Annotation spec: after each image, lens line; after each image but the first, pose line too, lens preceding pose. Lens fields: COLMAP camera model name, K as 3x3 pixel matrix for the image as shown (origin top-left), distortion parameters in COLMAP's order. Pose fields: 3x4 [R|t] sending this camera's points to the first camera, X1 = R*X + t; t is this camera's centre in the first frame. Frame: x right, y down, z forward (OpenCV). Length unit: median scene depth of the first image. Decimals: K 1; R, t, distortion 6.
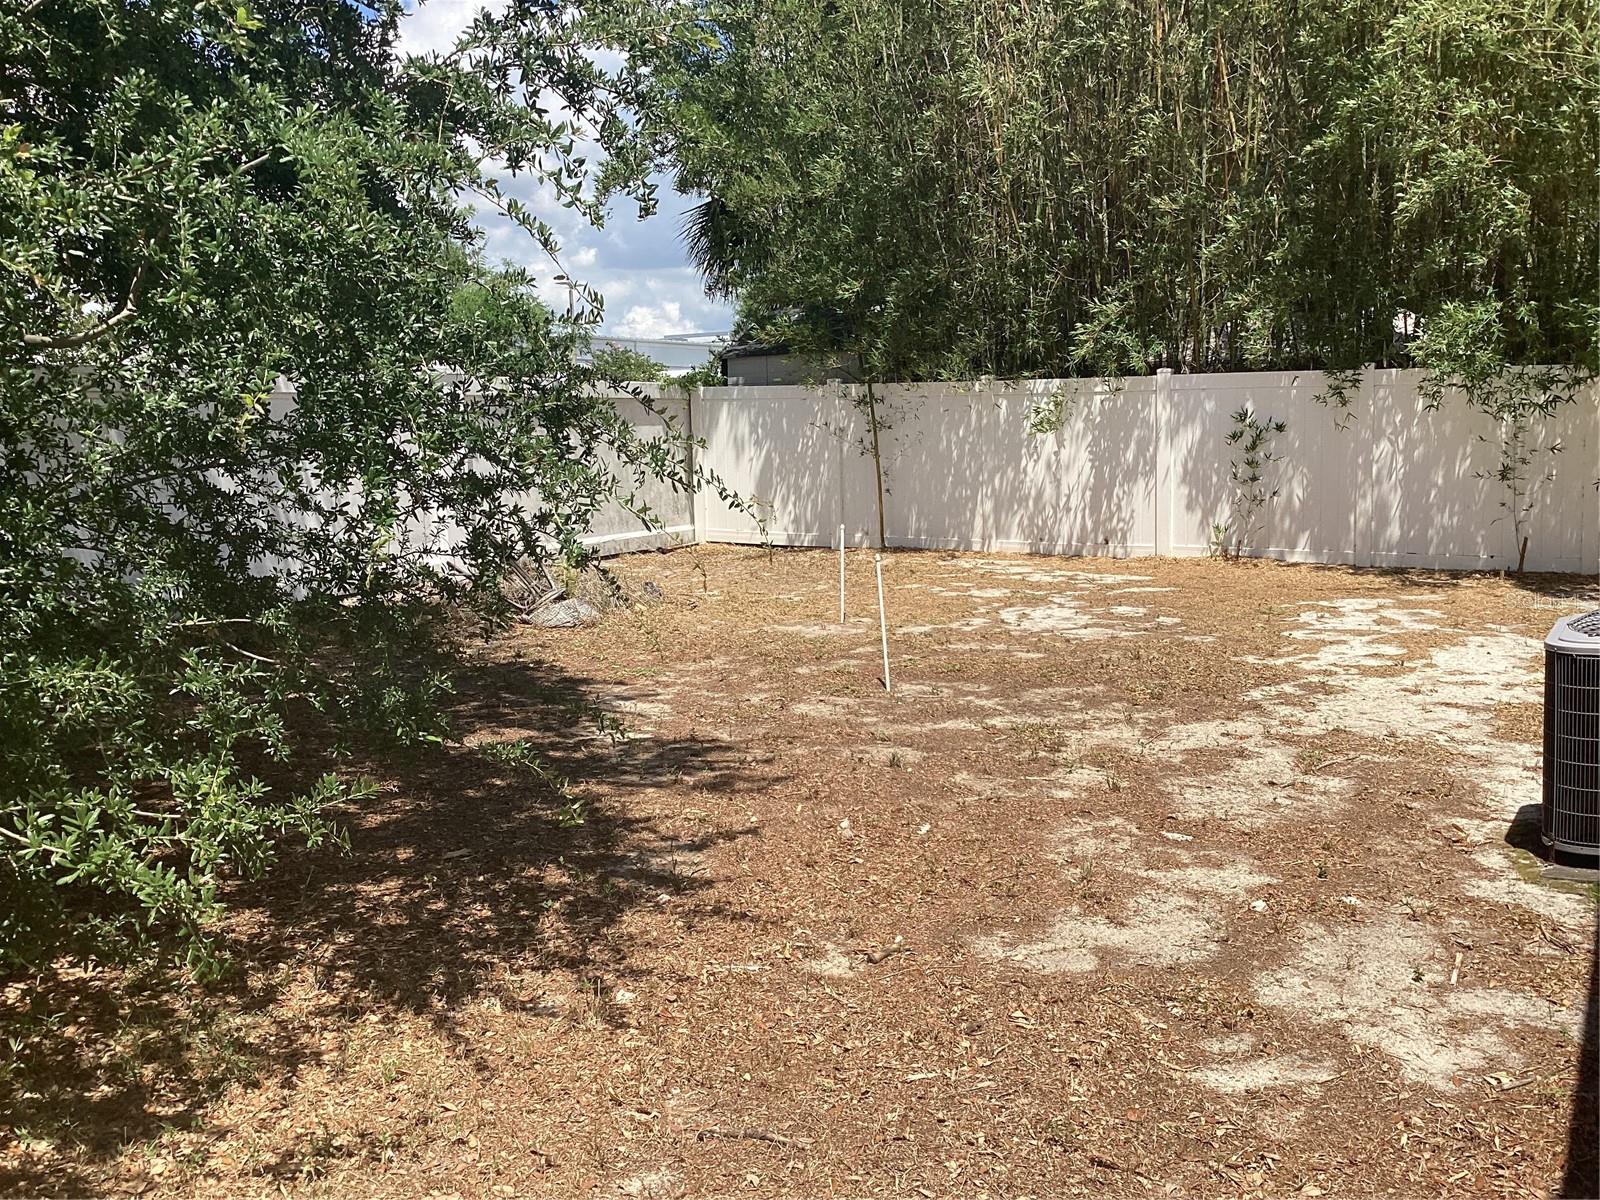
lens RADIAL K [[1431.4, 0, 806.7], [0, 1431.4, 593.4], [0, 0, 1]] dist [0.126536, -0.280574]
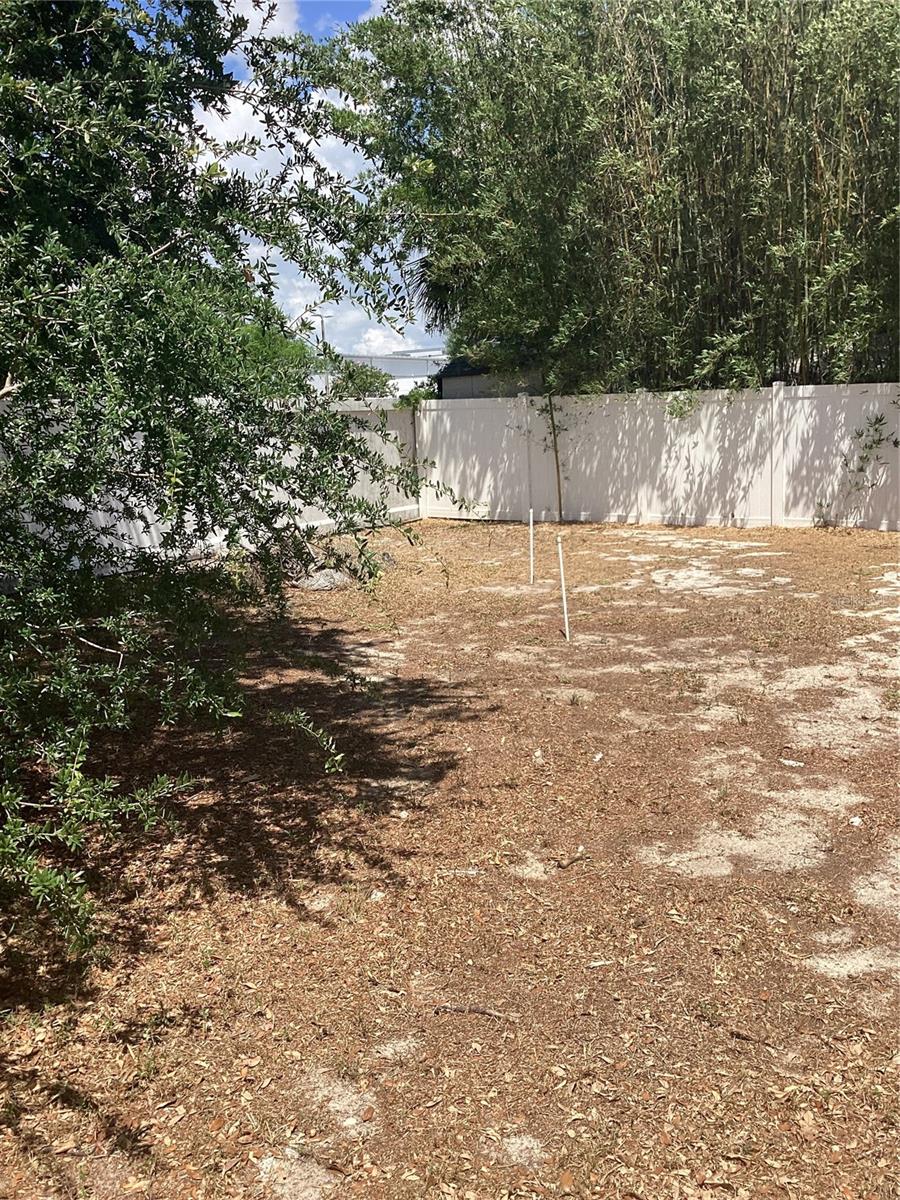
lens RADIAL K [[1073.5, 0, 453.6], [0, 1073.5, 585.9], [0, 0, 1]] dist [0.126536, -0.280574]
pose [[0.998968, -0.008043, -0.044710, -0.005564], [0.009835, 0.999152, 0.039994, -0.034795], [0.044350, -0.040393, 0.998199, 0.006888]]
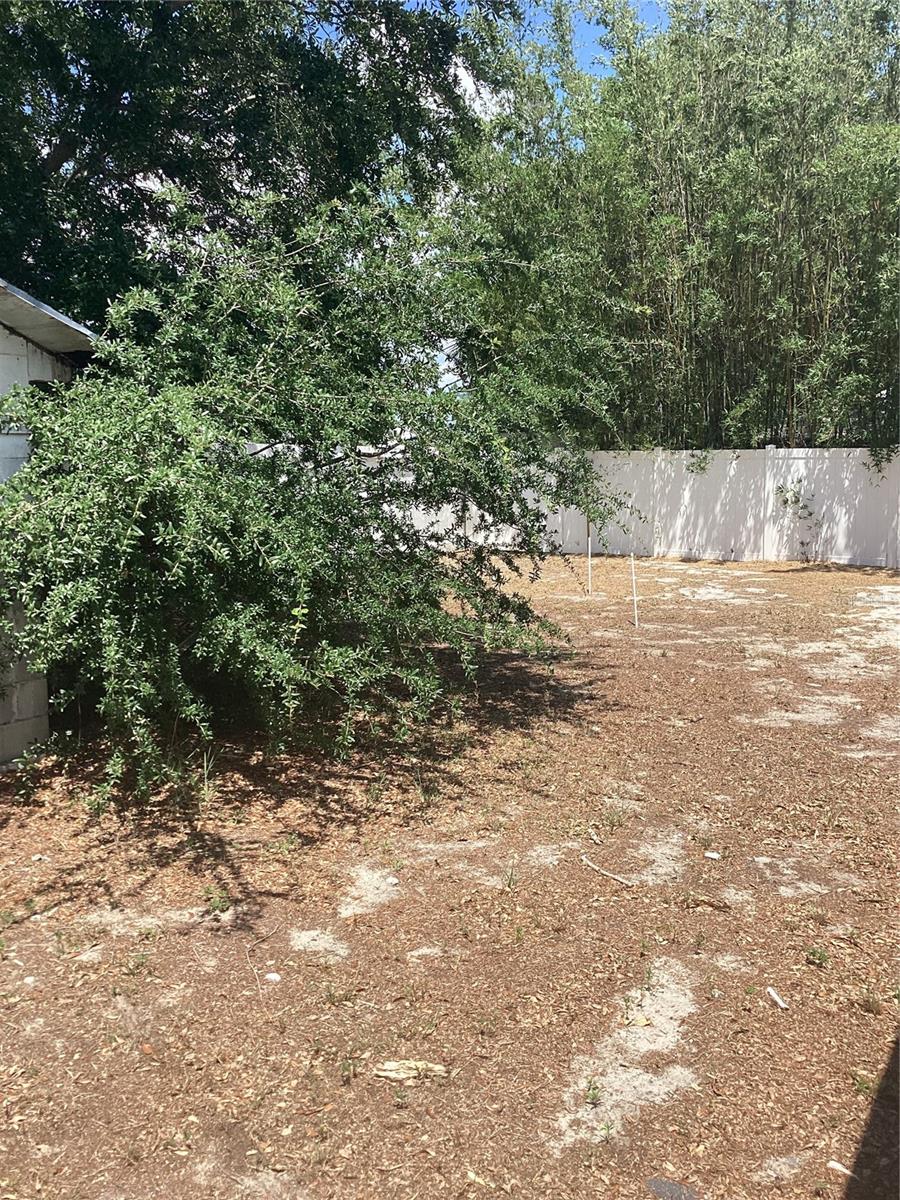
lens RADIAL K [[1093.2, 0, 452.4], [0, 1093.2, 583.4], [0, 0, 1]] dist [0.114981, -0.200176]
pose [[0.999877, 0.015681, 0.000407, -0.271909], [-0.015676, 0.999839, -0.008724, 0.042046], [-0.000544, 0.008717, 0.999962, -0.607237]]
